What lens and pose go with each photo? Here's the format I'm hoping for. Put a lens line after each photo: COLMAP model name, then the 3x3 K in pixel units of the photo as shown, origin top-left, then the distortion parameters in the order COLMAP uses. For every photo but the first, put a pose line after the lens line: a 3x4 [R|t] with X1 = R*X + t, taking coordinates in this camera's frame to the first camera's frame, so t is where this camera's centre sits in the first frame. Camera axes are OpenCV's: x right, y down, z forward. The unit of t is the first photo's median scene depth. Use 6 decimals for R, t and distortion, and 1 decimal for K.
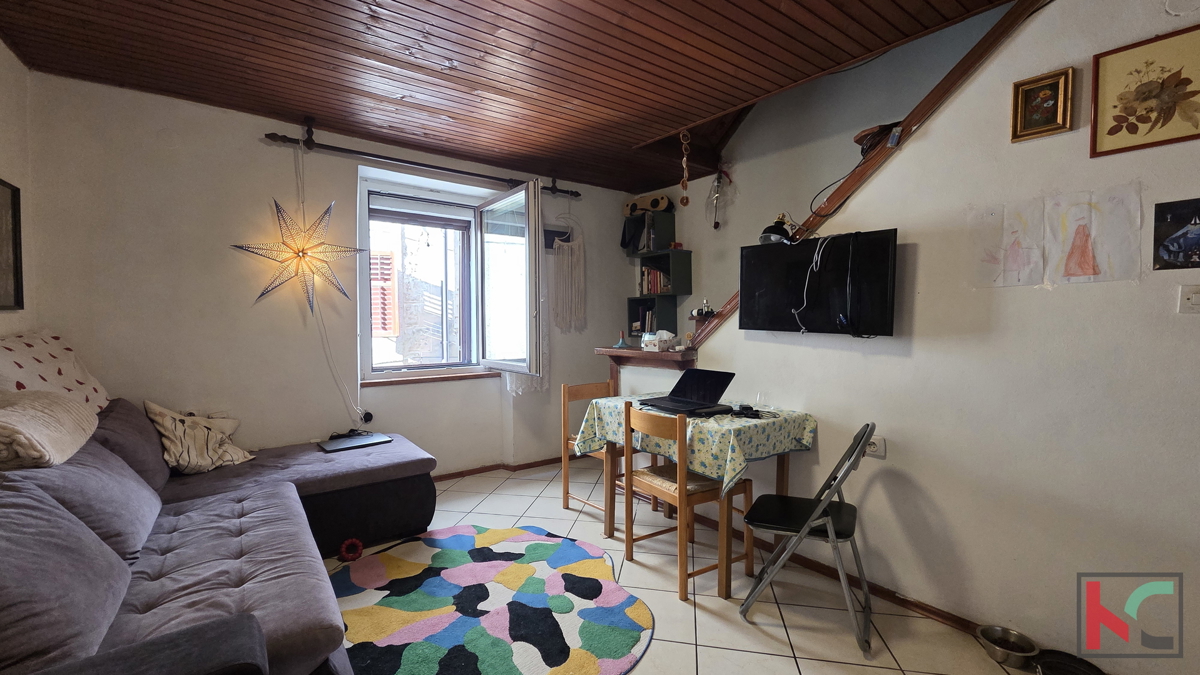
lens RADIAL K [[495.9, 0, 602.6], [0, 495.9, 335.9], [0, 0, 1]] dist [0.002588, -0.000029]
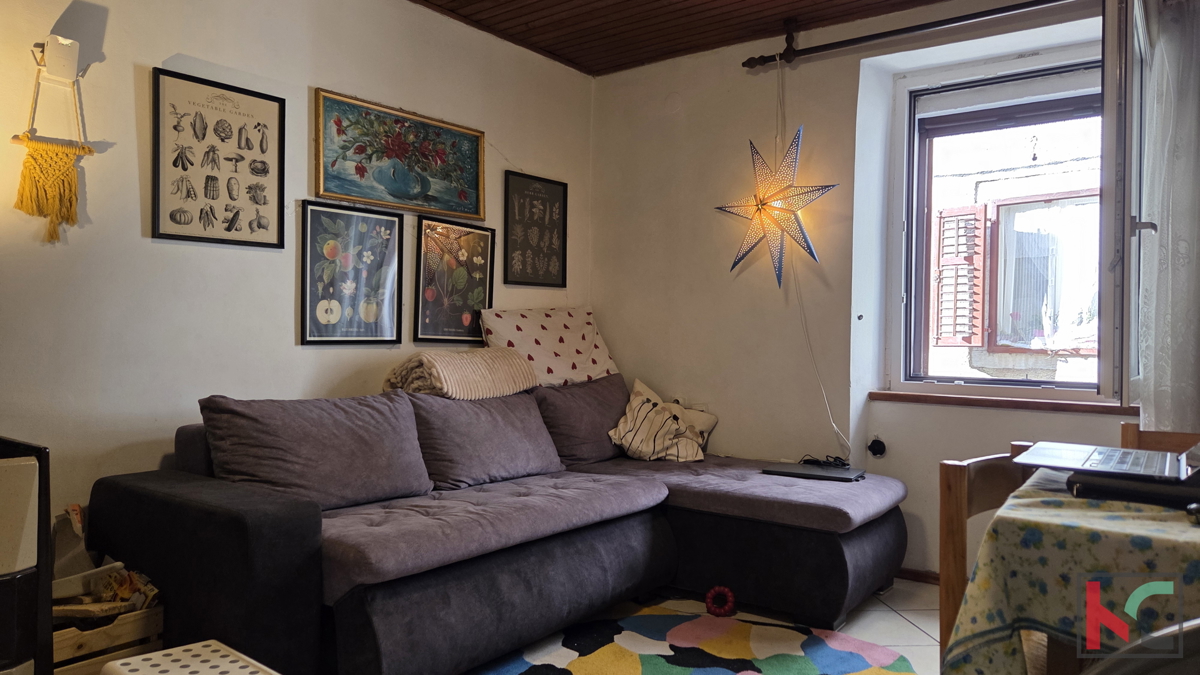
lens RADIAL K [[810.7, 0, 600.6], [0, 810.7, 336.6], [0, 0, 1]] dist [0.043065, -0.000678]
pose [[0.280036, 0.000268, -0.959989, 0.553973], [-0.049691, 0.998663, -0.014217, 0.069507], [0.958702, 0.051684, 0.279675, 0.460047]]
